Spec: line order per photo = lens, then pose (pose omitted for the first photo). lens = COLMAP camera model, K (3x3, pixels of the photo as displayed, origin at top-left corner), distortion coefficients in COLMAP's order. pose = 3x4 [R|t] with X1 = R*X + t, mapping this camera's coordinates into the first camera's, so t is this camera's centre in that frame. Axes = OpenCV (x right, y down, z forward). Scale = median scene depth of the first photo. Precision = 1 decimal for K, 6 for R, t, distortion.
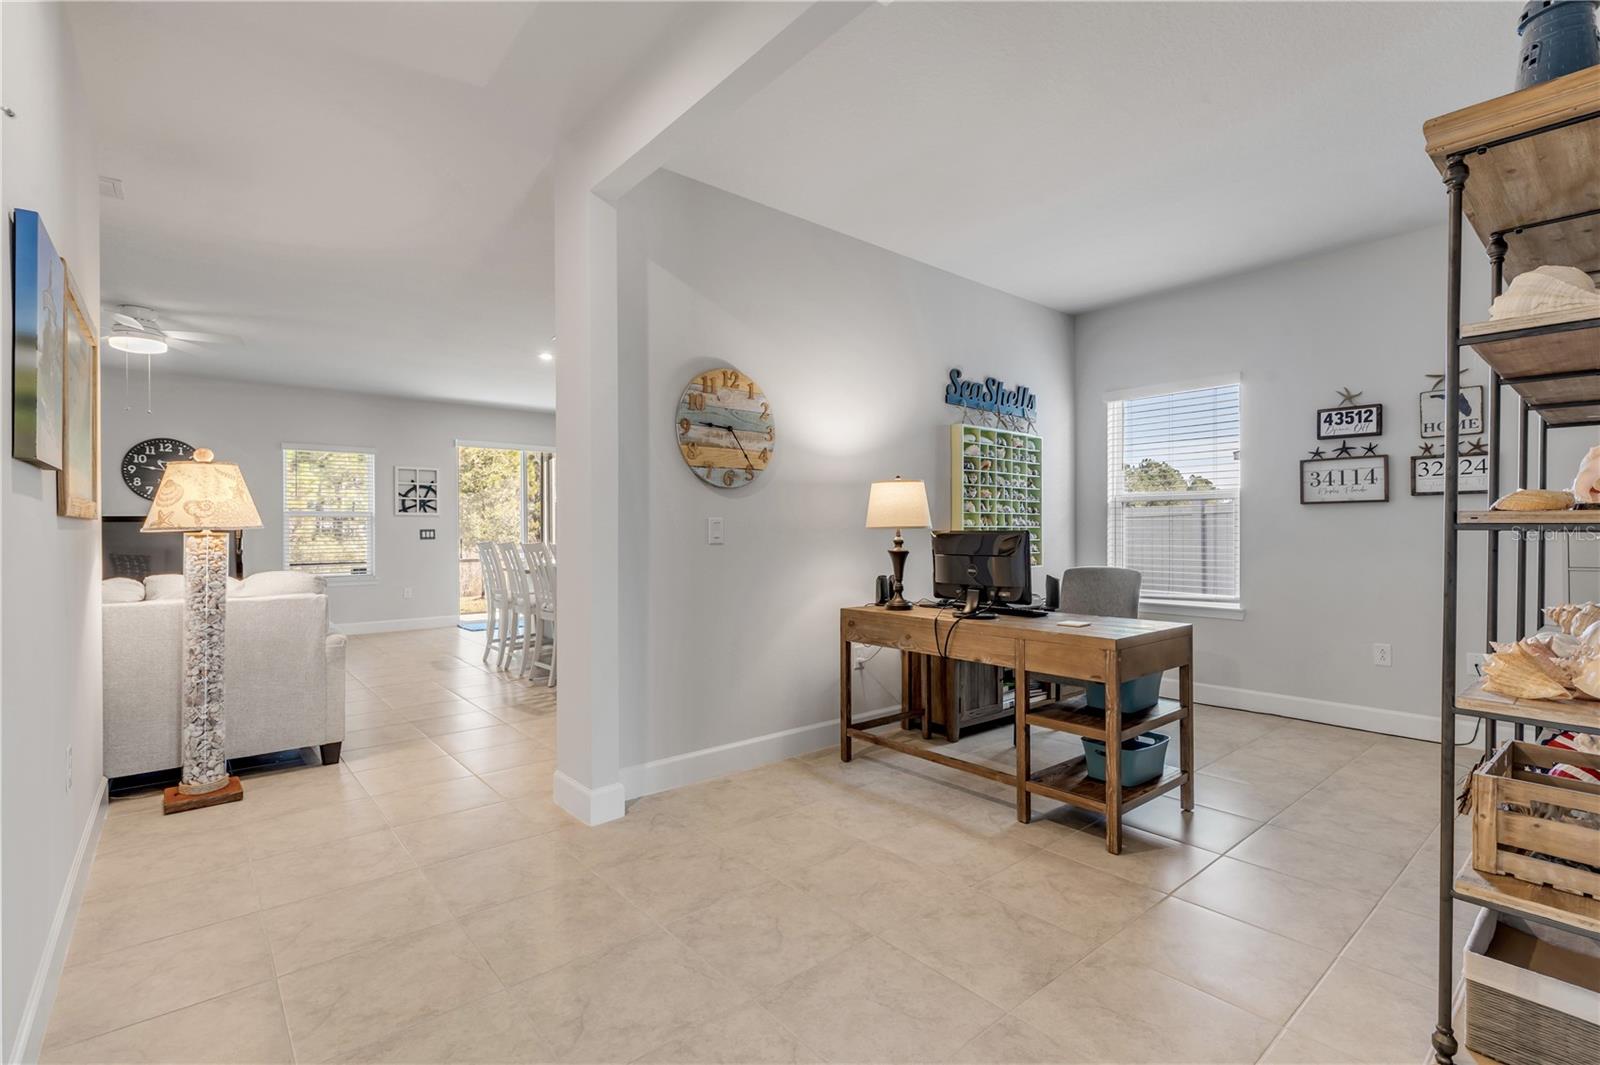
lens RADIAL K [[723.5, 0, 809.2], [0, 723.5, 529.5], [0, 0, 1]] dist [0.003810, -0.000442]
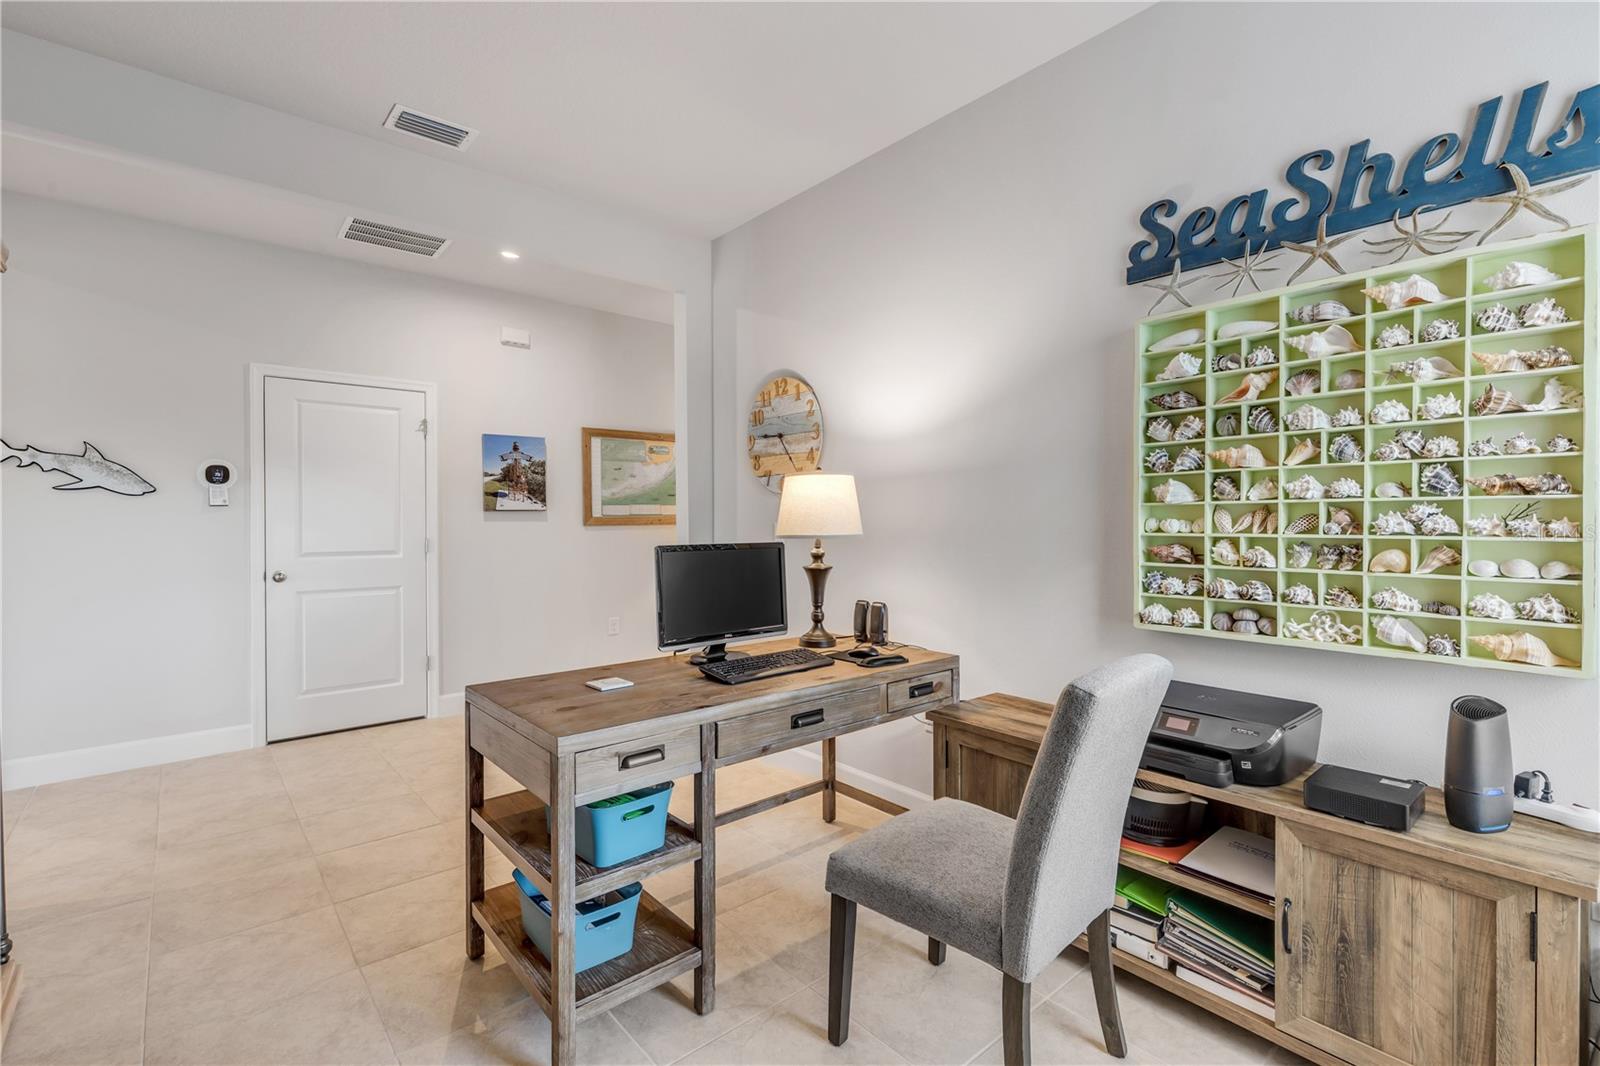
lens RADIAL K [[723.5, 0, 800.5], [0, 723.5, 533.4], [0, 0, 1]] dist [0.003810, -0.000442]
pose [[0.002572, 0.017649, -0.999841, 0.861743], [0.006475, 0.999823, 0.017665, -0.018684], [0.999976, -0.006520, 0.002457, 0.970290]]
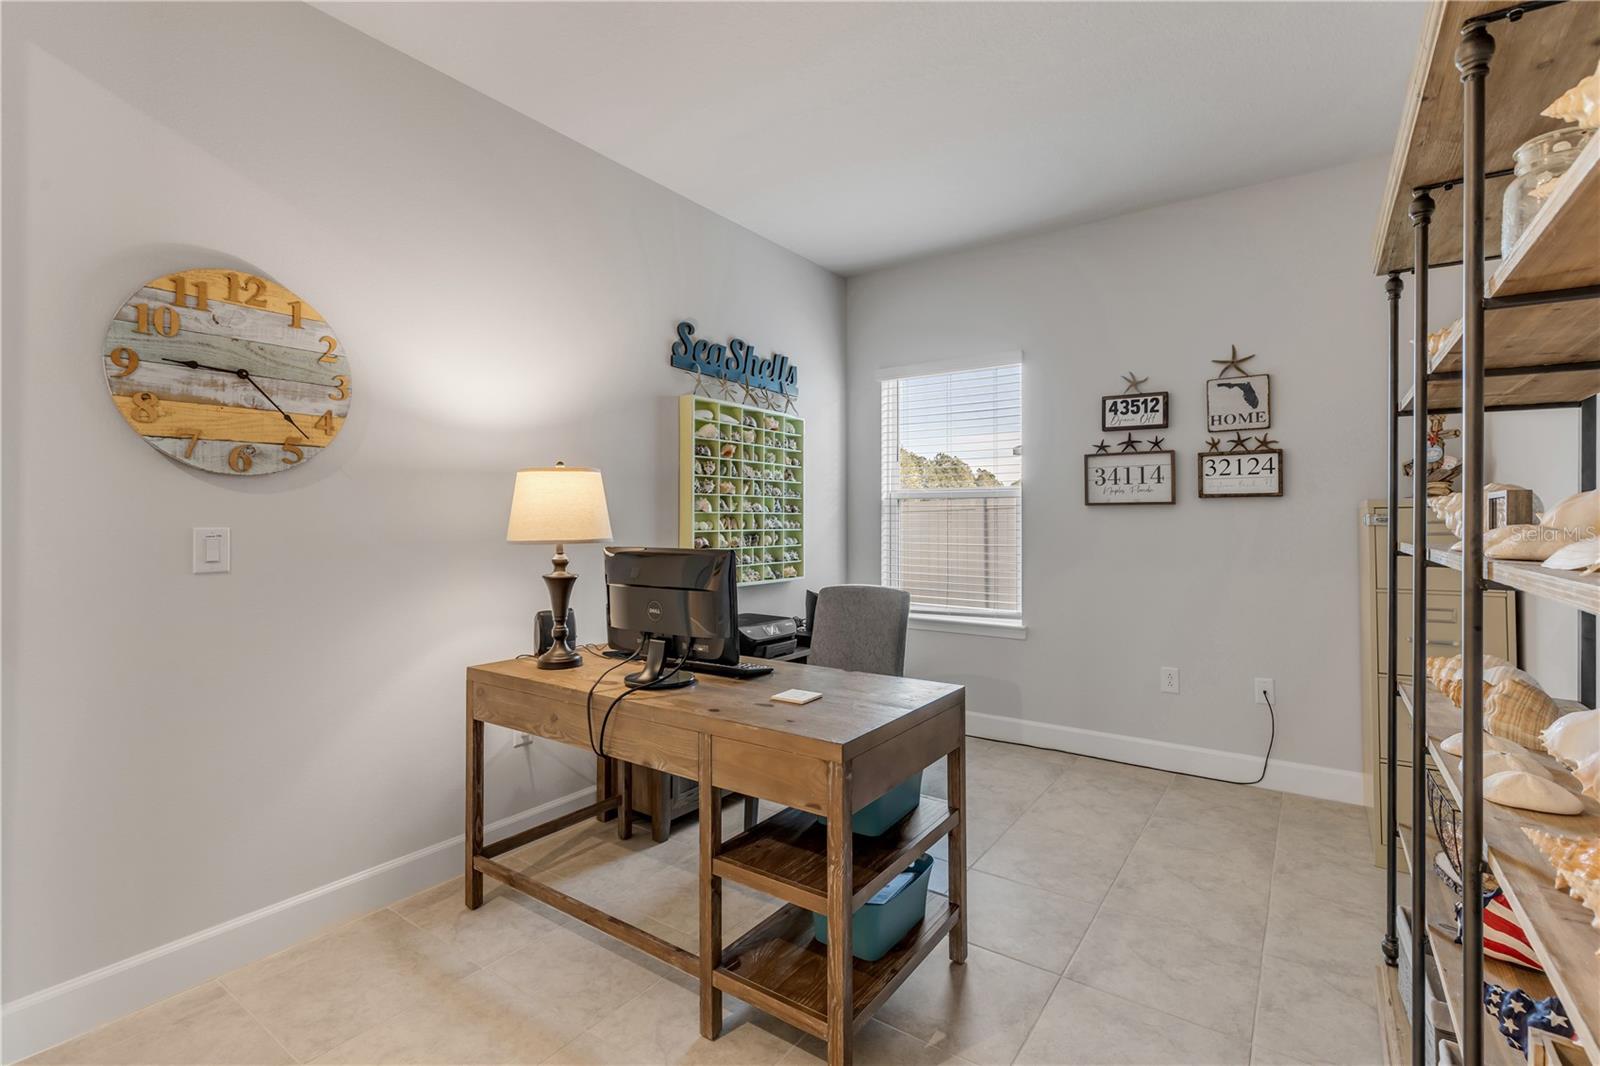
lens RADIAL K [[723.5, 0, 807.4], [0, 723.5, 509.6], [0, 0, 1]] dist [0.003810, -0.000442]
pose [[0.968097, 0.005465, 0.250518, 0.174204], [-0.002741, 0.999933, -0.011224, -0.023690], [-0.250562, 0.010180, 0.968047, 0.305980]]
